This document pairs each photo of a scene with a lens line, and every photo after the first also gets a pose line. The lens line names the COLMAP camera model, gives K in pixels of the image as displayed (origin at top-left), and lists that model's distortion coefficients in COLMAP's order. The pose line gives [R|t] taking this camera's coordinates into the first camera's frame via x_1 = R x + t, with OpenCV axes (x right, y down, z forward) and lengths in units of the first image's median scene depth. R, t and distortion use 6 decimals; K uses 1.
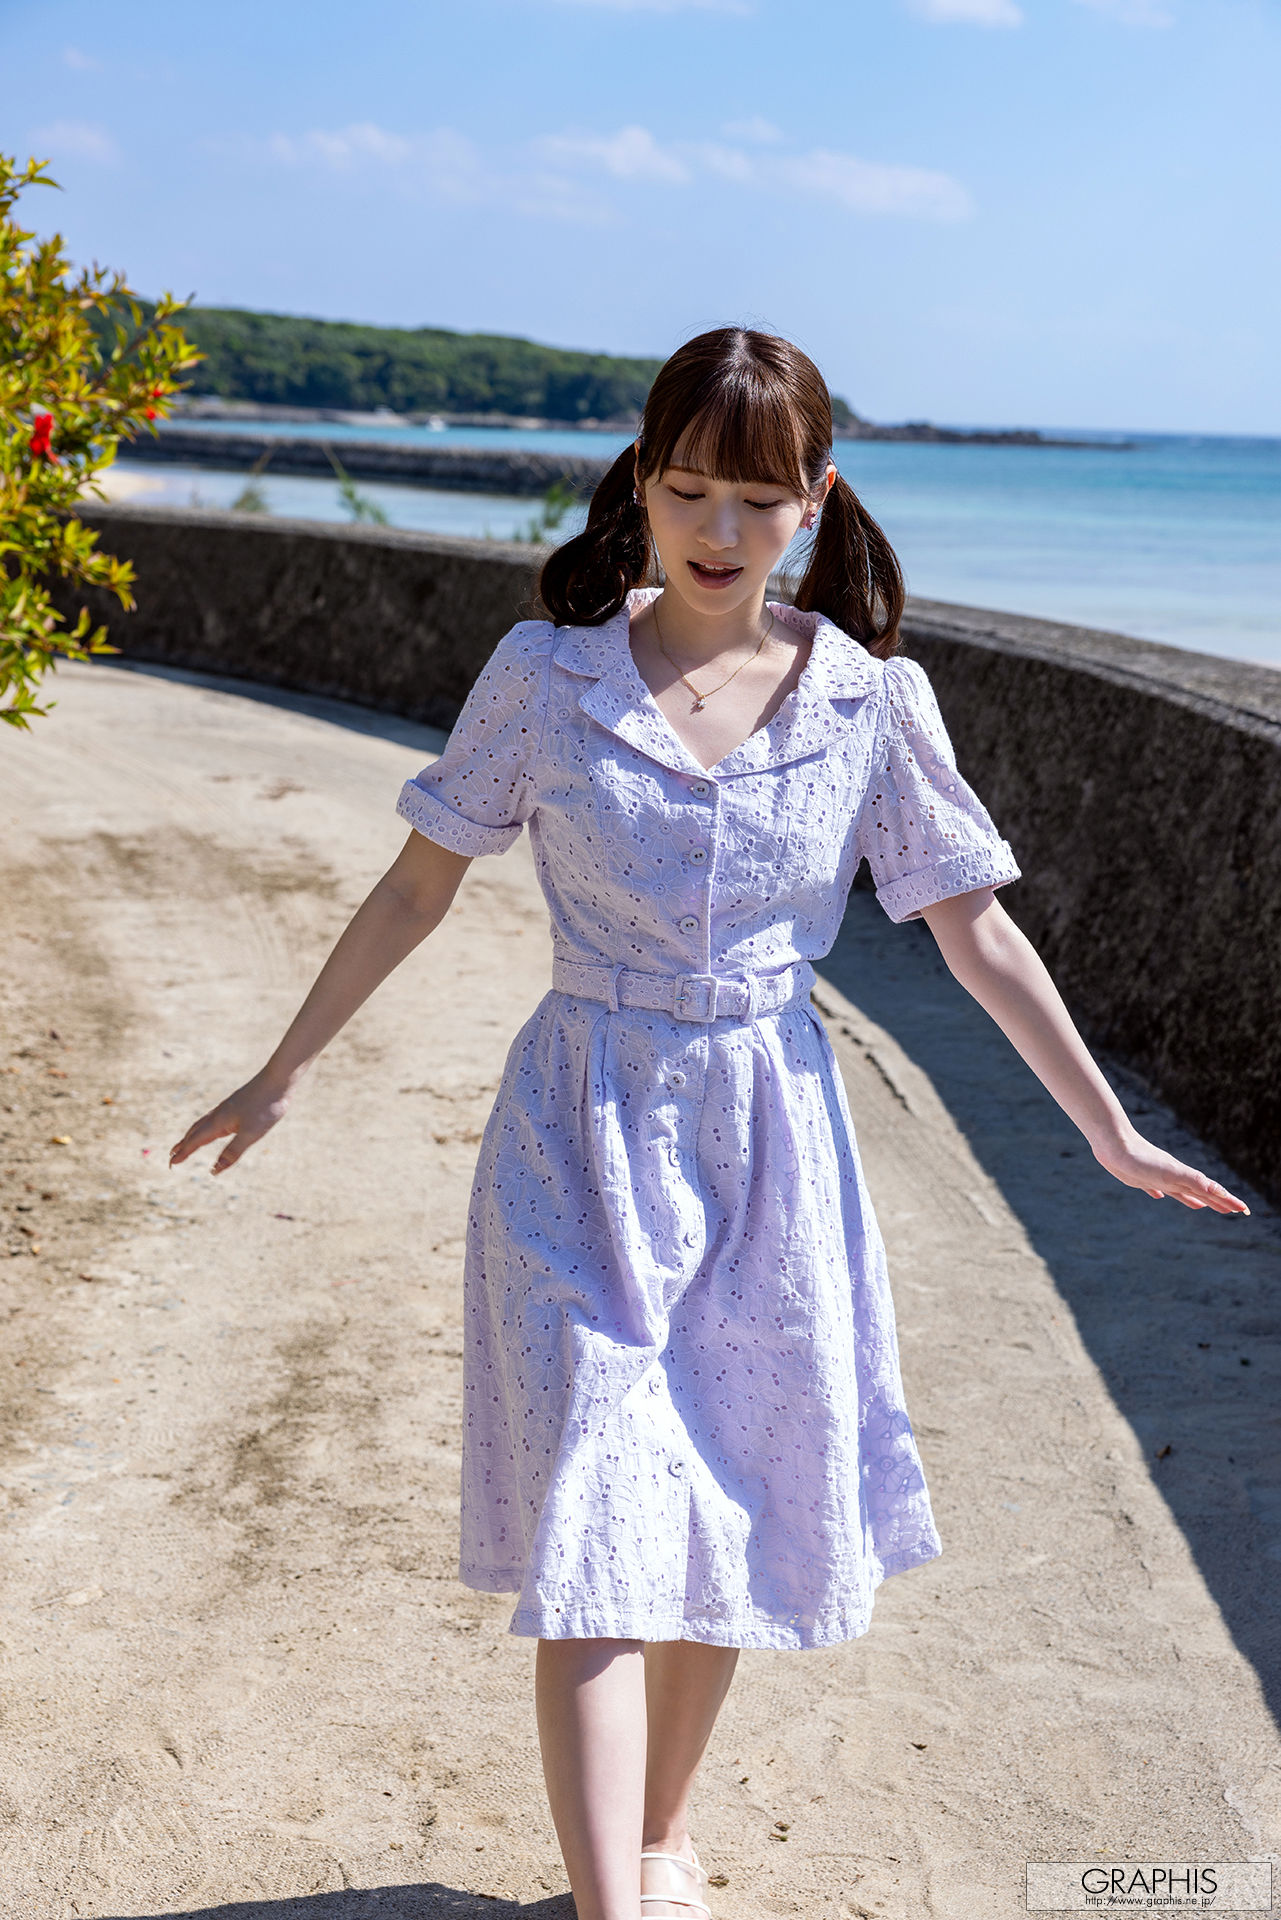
lens RADIAL K [[3270.8, 0, 638.7], [0, 3270.8, 951.4], [0, 0, 1]] dist [0.158073, 0.000000]
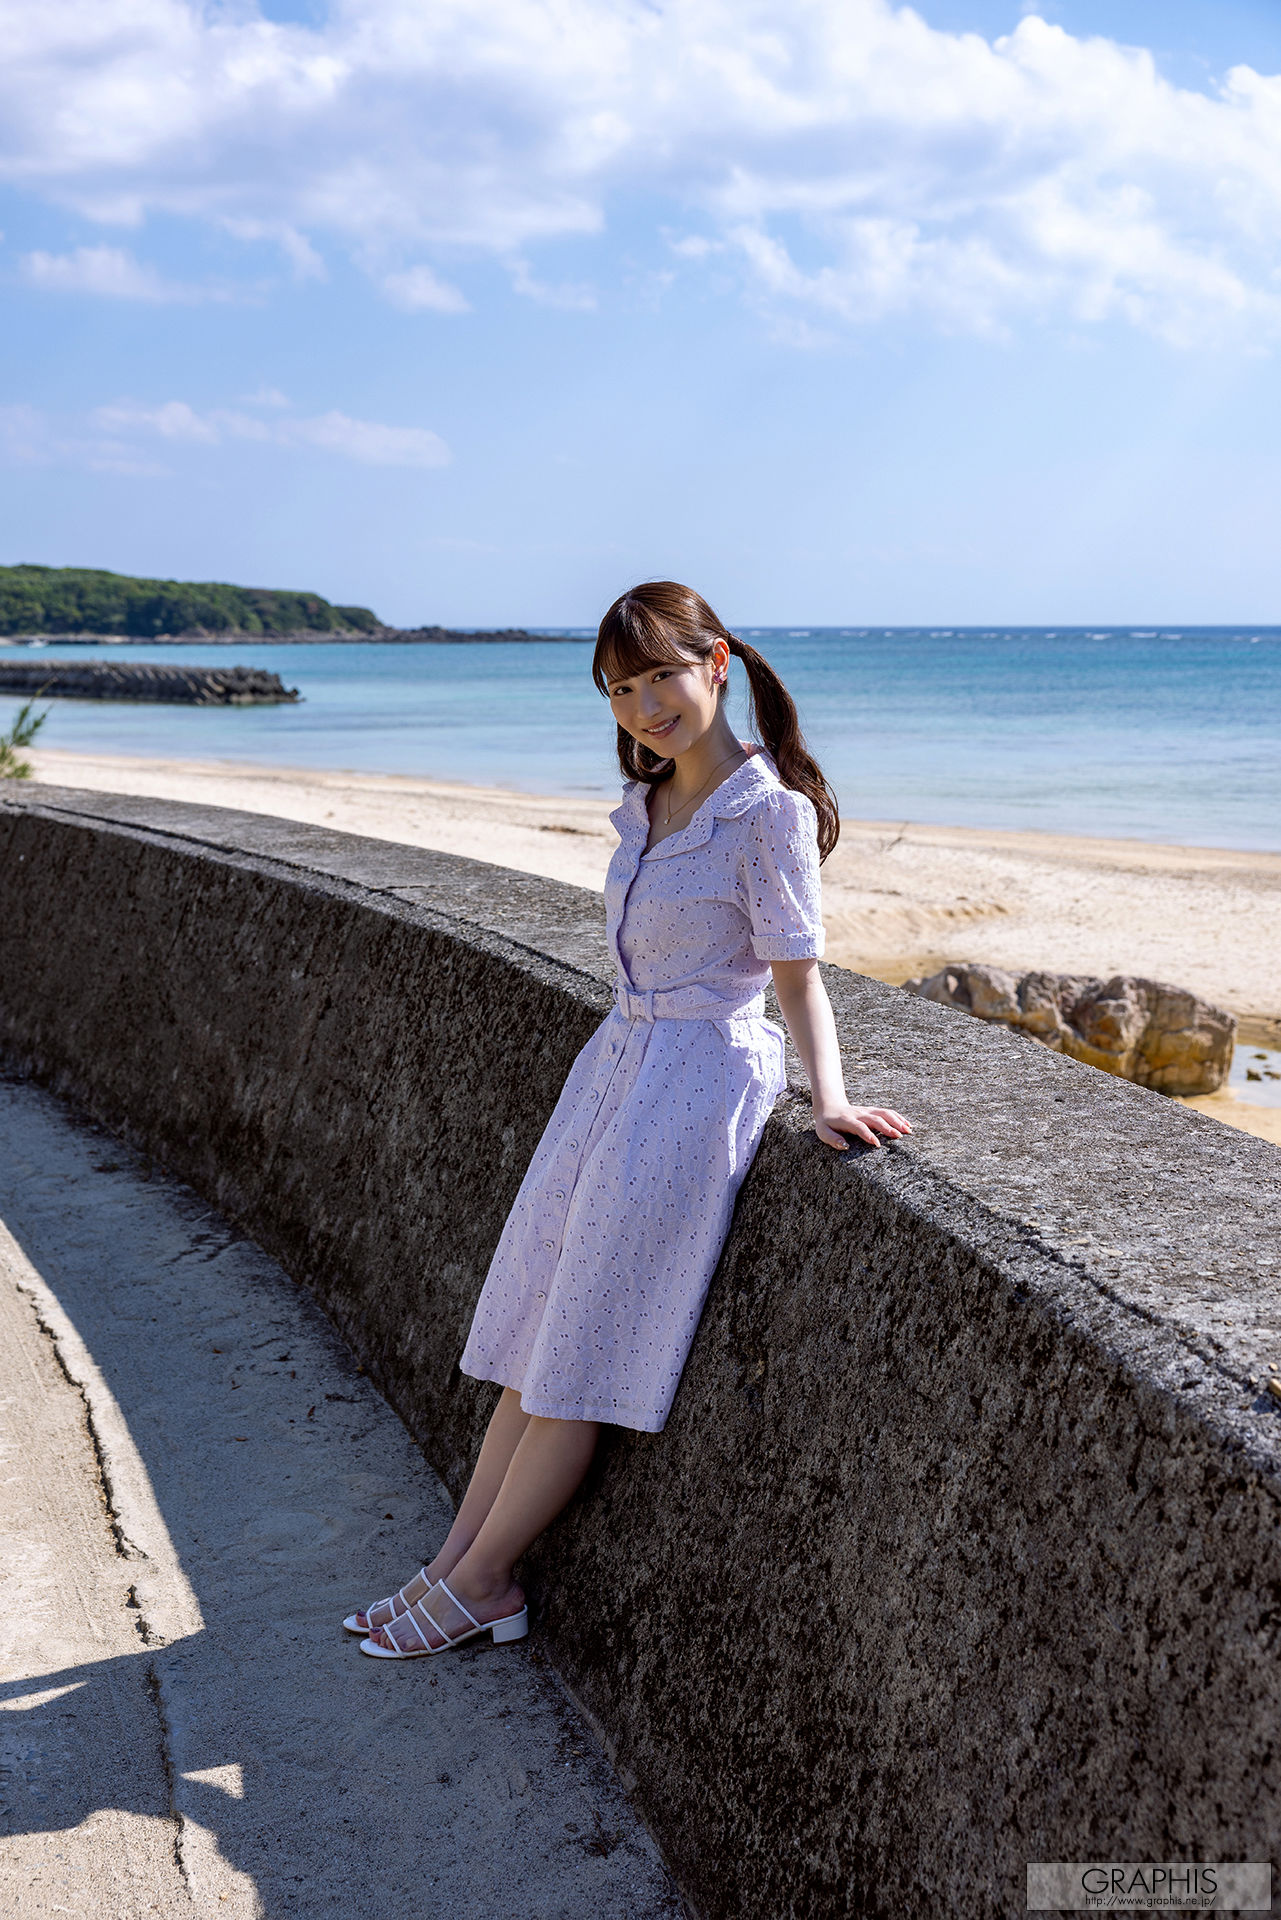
lens RADIAL K [[2334.1, 0, 638.3], [0, 2334.1, 963.2], [0, 0, 1]] dist [0.002533, 0.000000]
pose [[0.986057, -0.060453, 0.155039, 0.077477], [0.063018, 0.997944, -0.011682, -0.068292], [-0.154014, 0.021290, 0.987839, 0.439494]]
